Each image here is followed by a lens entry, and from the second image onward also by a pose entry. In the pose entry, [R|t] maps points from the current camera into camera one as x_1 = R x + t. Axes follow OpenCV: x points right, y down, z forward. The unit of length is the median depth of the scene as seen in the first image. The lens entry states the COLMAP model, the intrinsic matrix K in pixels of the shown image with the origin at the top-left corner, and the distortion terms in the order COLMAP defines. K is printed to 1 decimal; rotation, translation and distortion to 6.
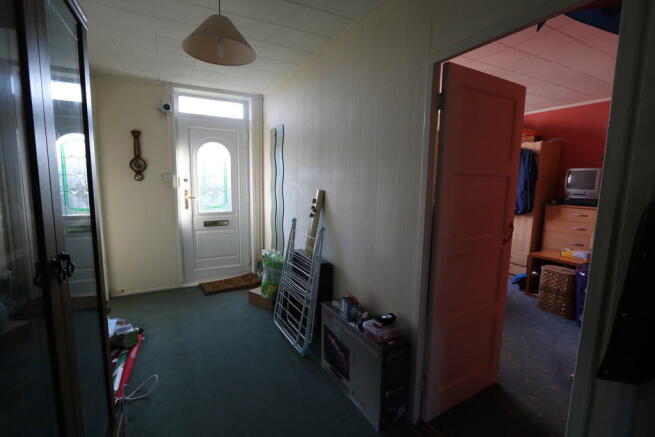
lens RADIAL K [[299.2, 0, 328.4], [0, 299.2, 218.0], [0, 0, 1]] dist [-0.019752, -0.000240]
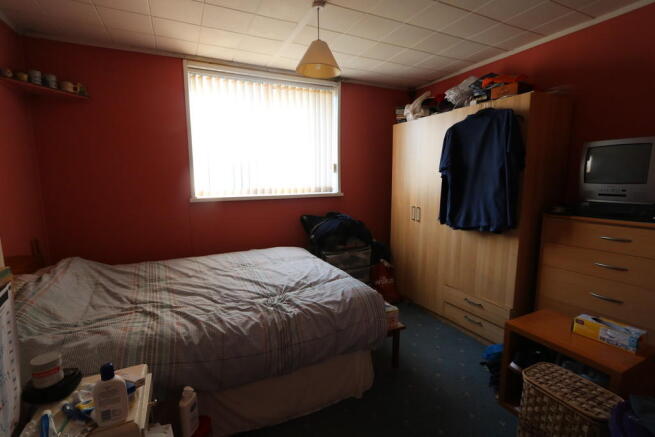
lens RADIAL K [[299.2, 0, 326.5], [0, 299.2, 217.0], [0, 0, 1]] dist [-0.019752, -0.000240]
pose [[0.998926, -0.017601, -0.042859, 0.384838], [0.017664, 0.999843, 0.001076, -0.049571], [0.042833, -0.001832, 0.999081, 0.474395]]
